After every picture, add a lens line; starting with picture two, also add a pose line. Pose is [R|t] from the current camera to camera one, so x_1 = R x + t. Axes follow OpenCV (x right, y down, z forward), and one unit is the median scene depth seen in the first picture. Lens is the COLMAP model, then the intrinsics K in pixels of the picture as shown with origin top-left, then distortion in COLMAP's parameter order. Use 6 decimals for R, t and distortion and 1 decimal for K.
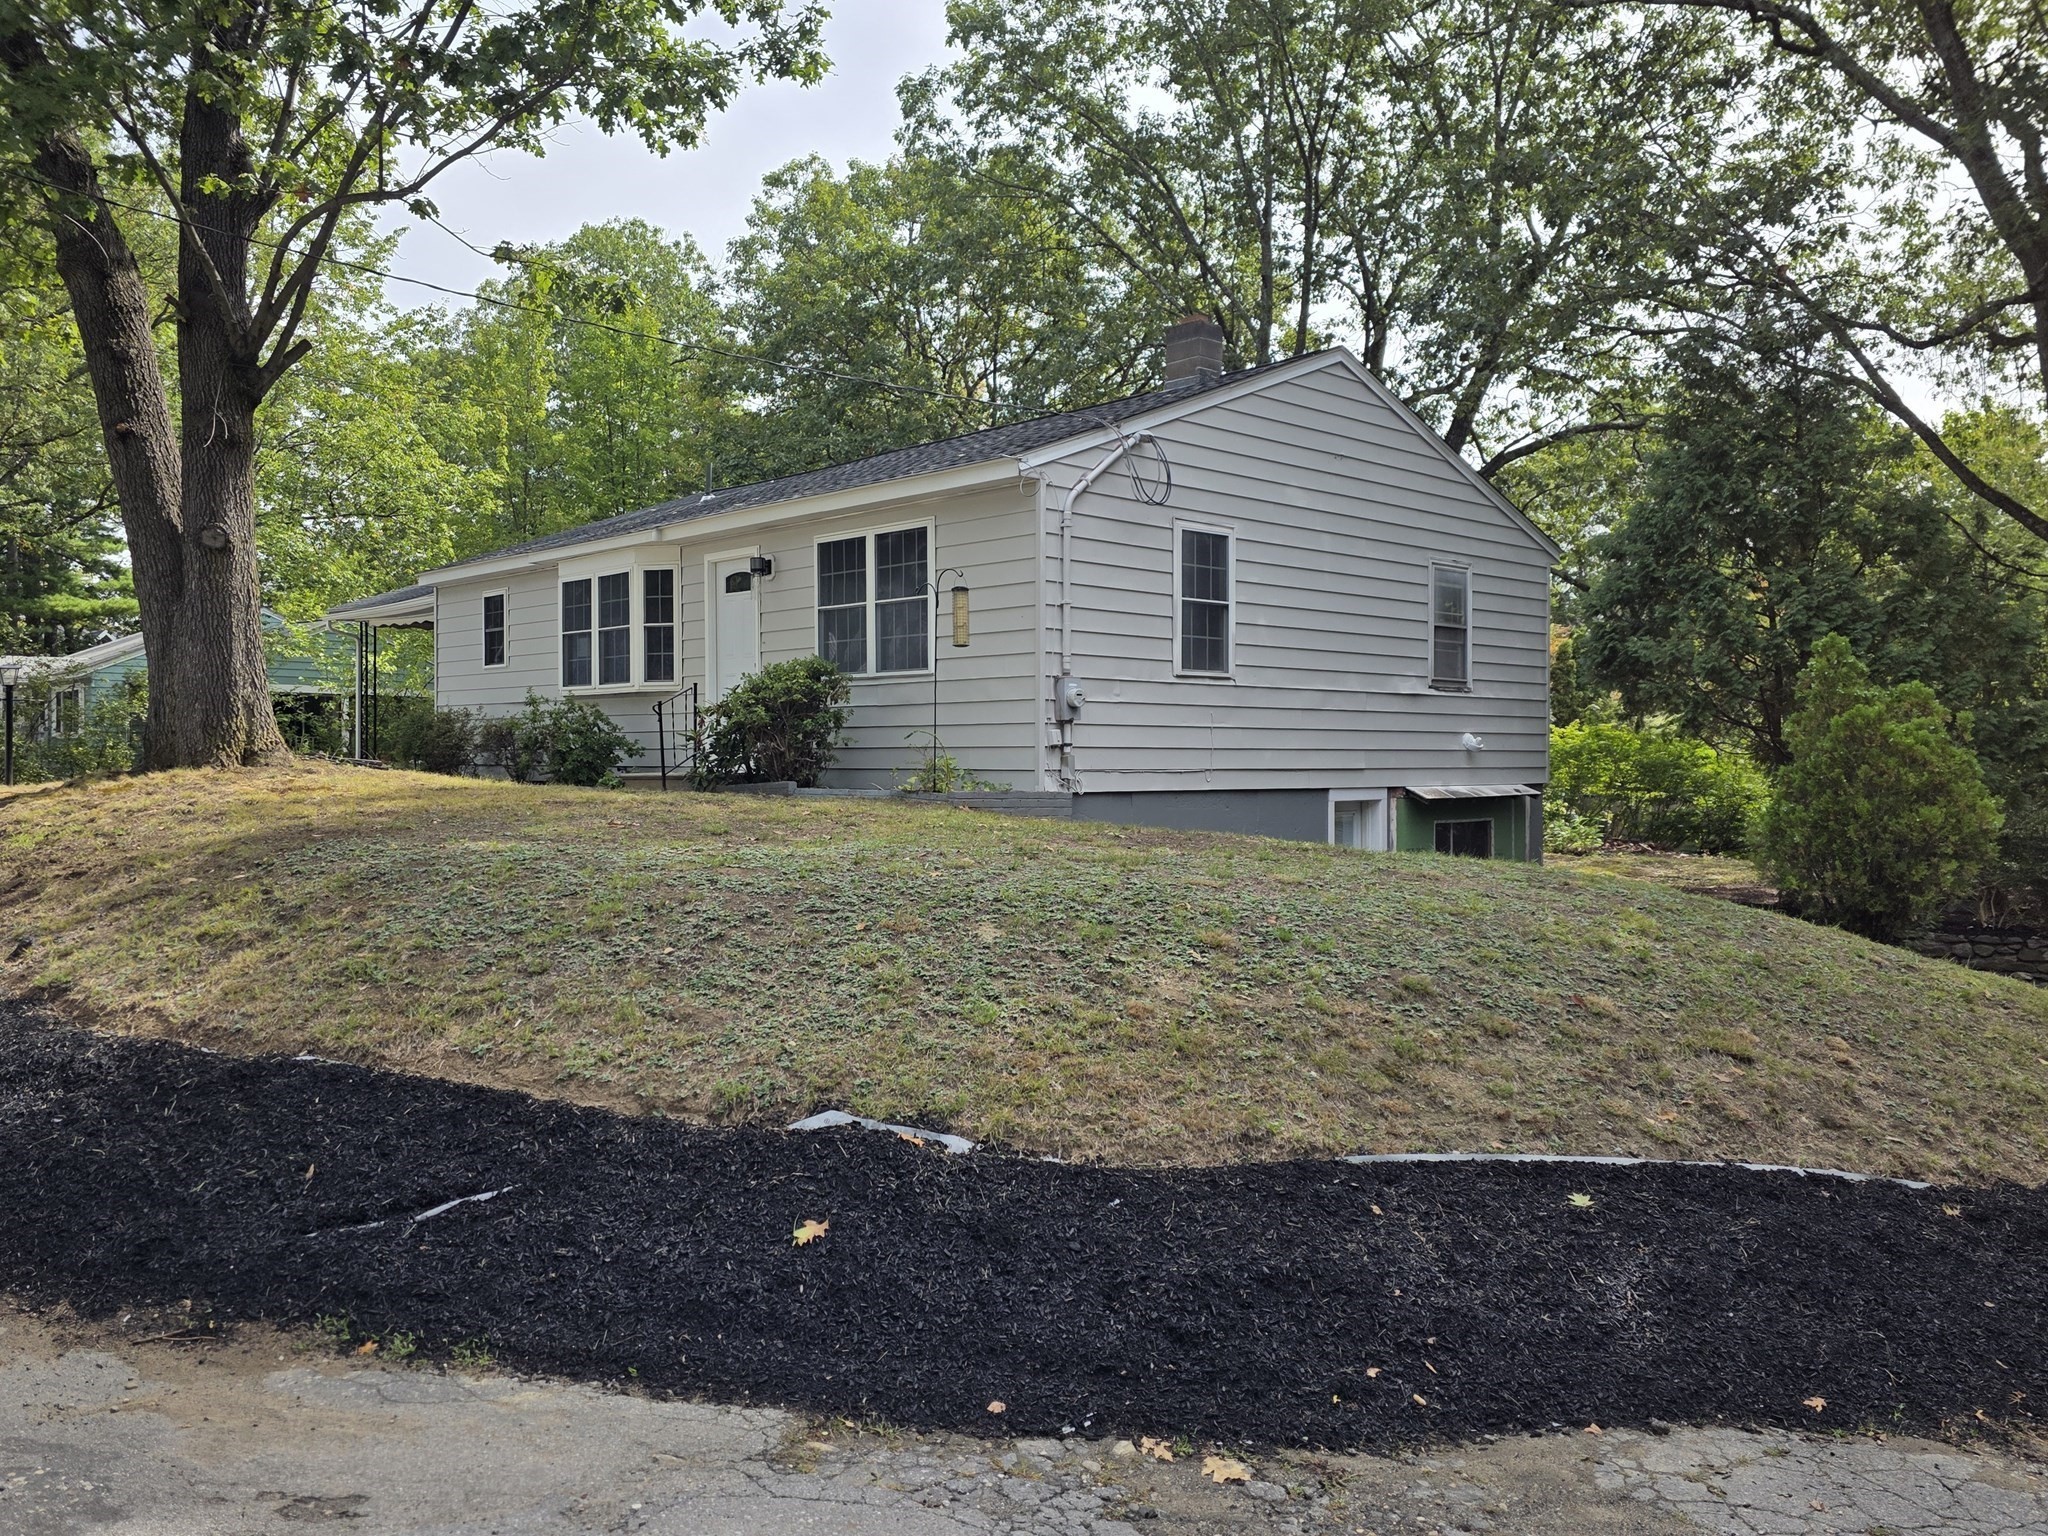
lens RADIAL K [[1579.5, 0, 1019.1], [0, 1579.5, 775.0], [0, 0, 1]] dist [0.077125, -0.065039]
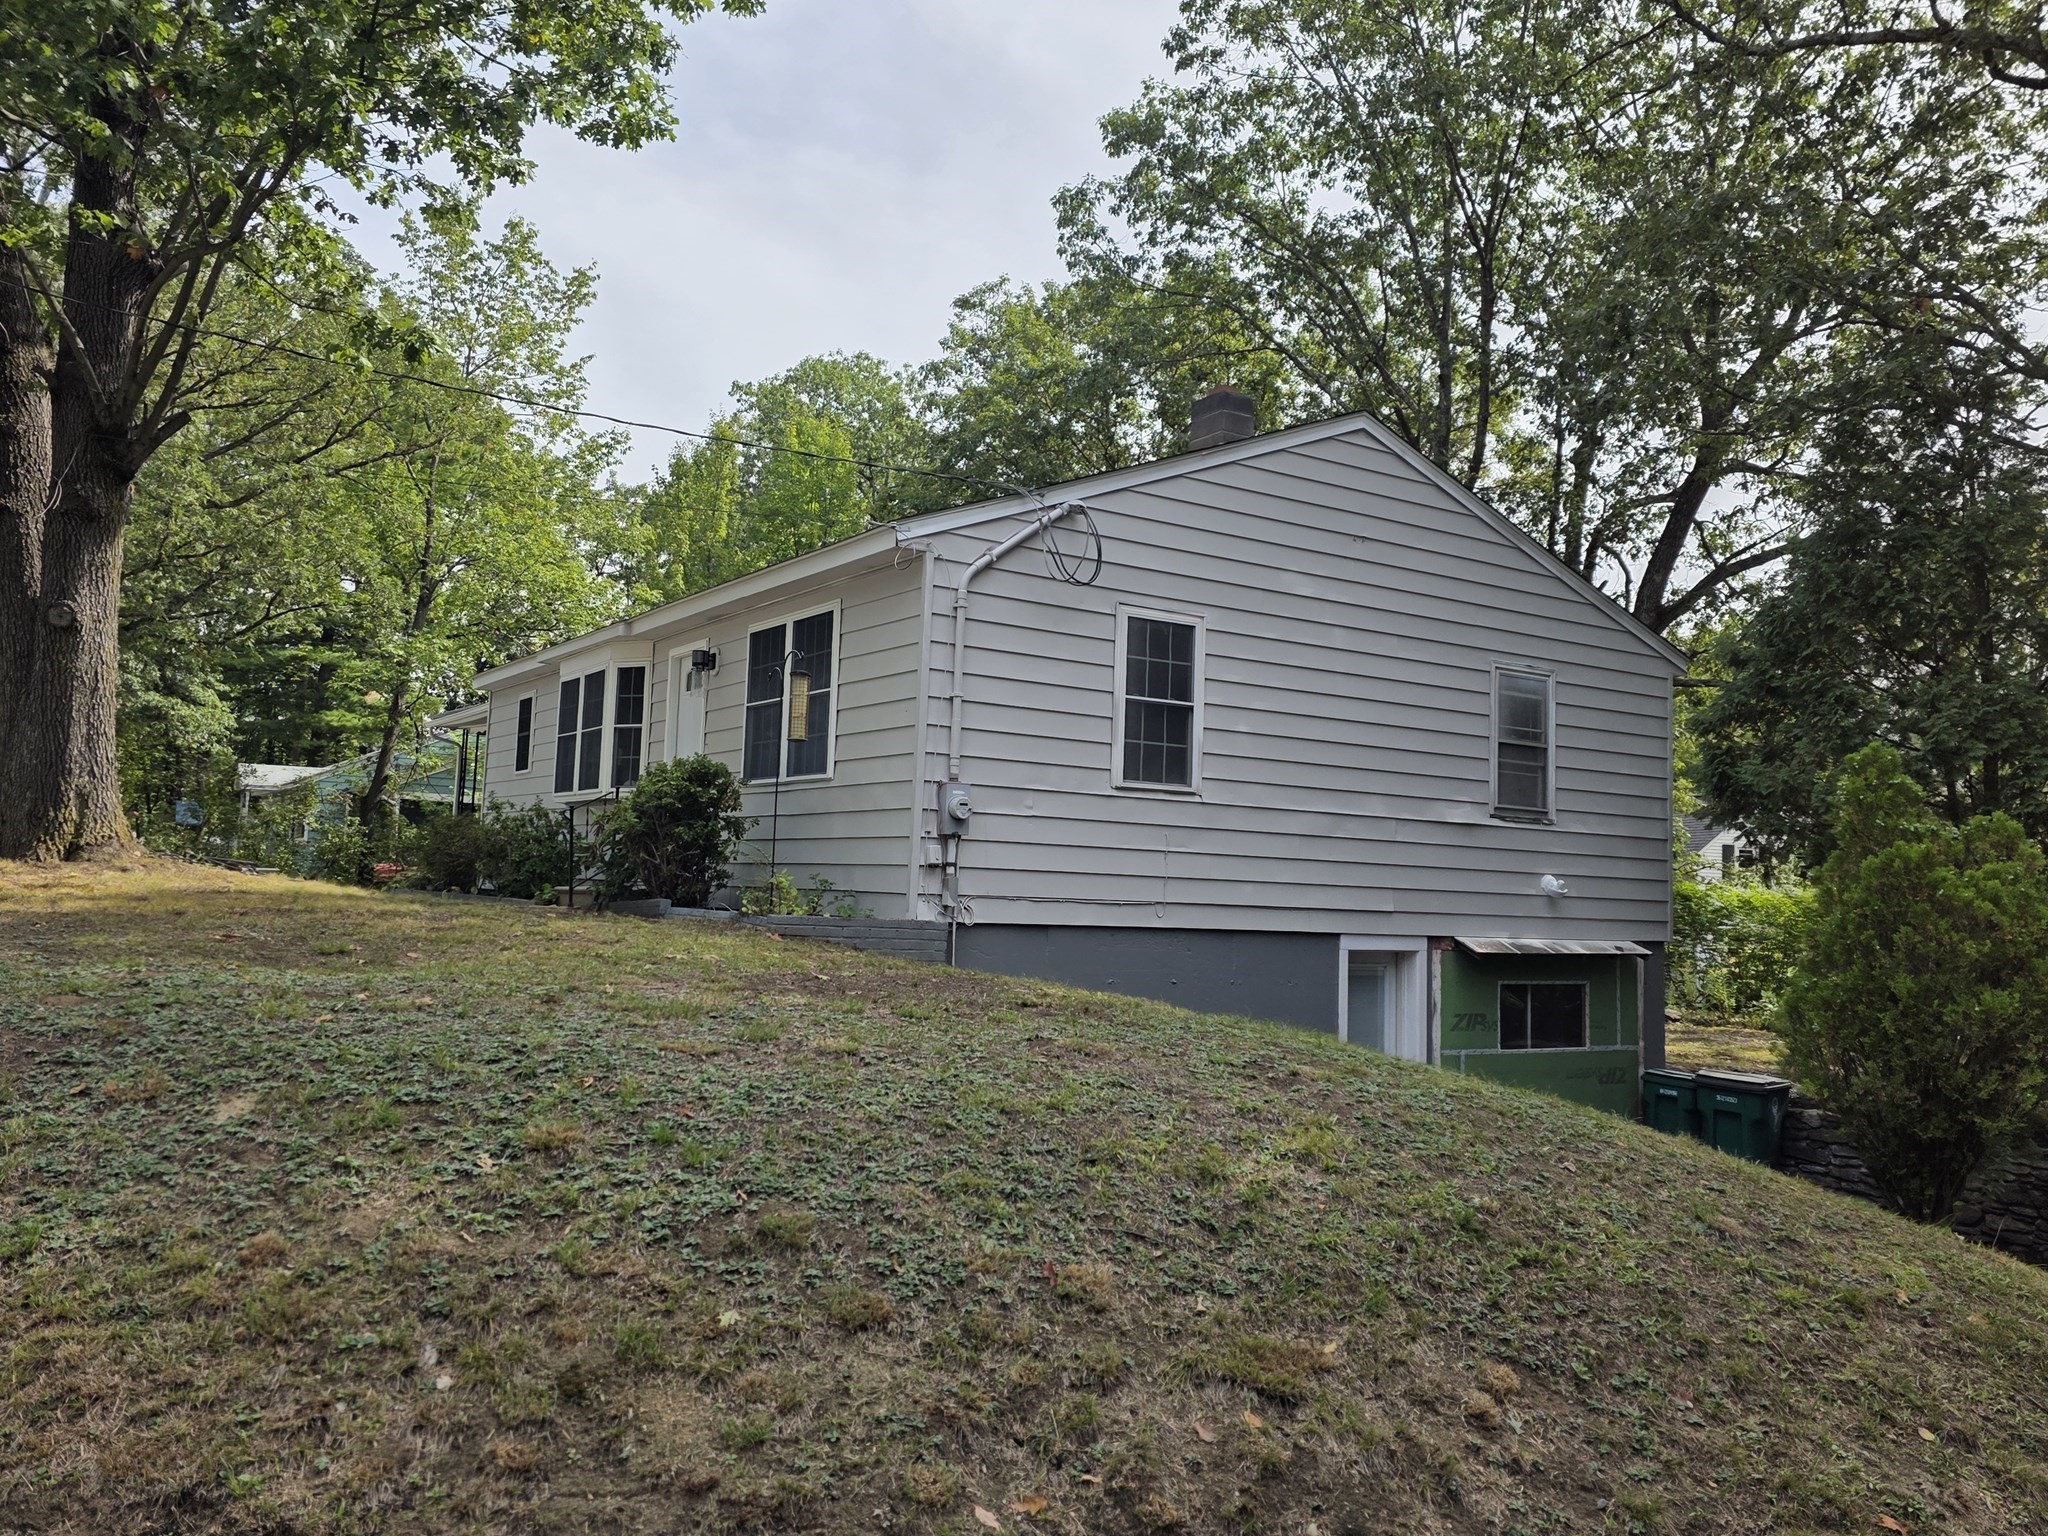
lens RADIAL K [[1579.5, 0, 1041.9], [0, 1579.5, 748.1], [0, 0, 1]] dist [0.077125, -0.065039]
pose [[0.982192, 0.019605, -0.186854, 0.210061], [-0.038735, 0.994305, -0.099288, 0.000529], [0.183844, 0.104758, 0.977357, 0.168348]]
